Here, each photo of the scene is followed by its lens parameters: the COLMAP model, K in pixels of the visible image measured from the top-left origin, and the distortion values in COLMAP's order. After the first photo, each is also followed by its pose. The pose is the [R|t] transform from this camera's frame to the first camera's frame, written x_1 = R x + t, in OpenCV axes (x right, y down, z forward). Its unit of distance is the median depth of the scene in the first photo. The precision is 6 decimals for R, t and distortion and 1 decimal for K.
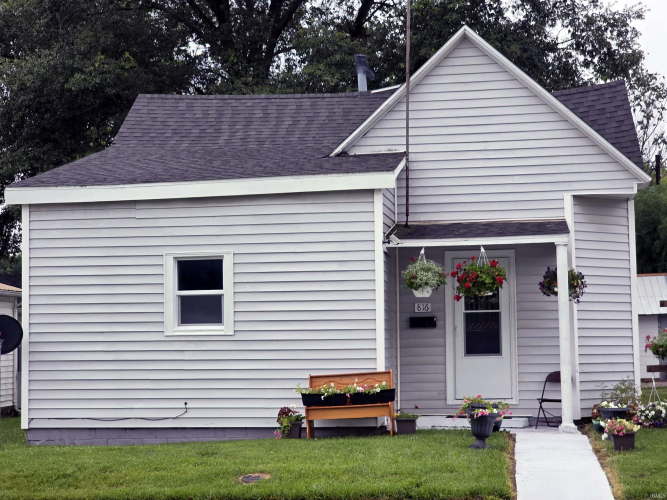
lens RADIAL K [[1377.9, 0, 333.5], [0, 1377.9, 250.0], [0, 0, 1]] dist [-0.064320, 0.168053]
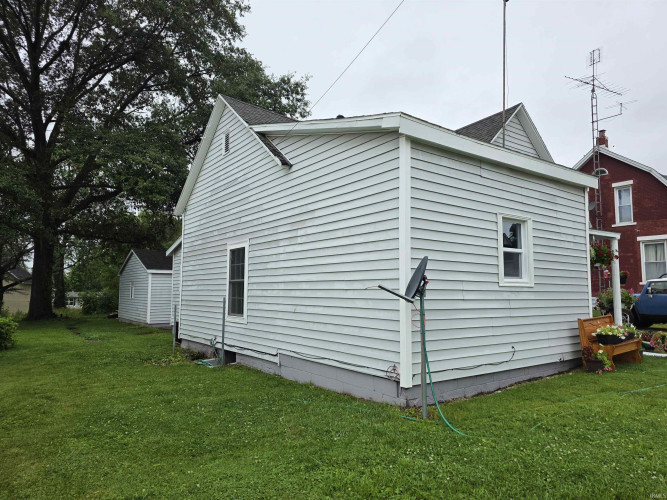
lens RADIAL K [[449.5, 0, 336.4], [0, 449.5, 252.2], [0, 0, 1]] dist [0.064374, -0.062300]
pose [[0.695666, 0.078408, 0.714073, -0.472785], [-0.053909, 0.996921, -0.056946, 0.062687], [-0.716340, 0.001120, 0.697751, 0.837081]]
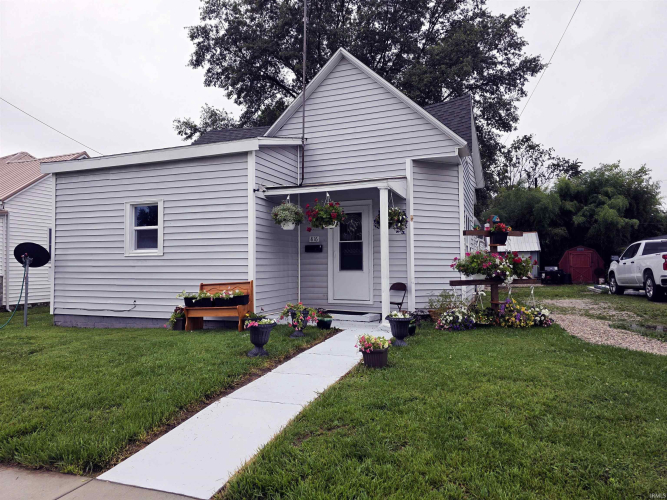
lens RADIAL K [[449.5, 0, 336.4], [0, 449.5, 252.2], [0, 0, 1]] dist [0.064374, -0.062300]
pose [[0.975217, 0.000894, -0.221250, 0.216374], [0.008207, 0.999157, 0.040214, 0.039450], [0.221100, -0.041034, 0.974388, 0.560913]]
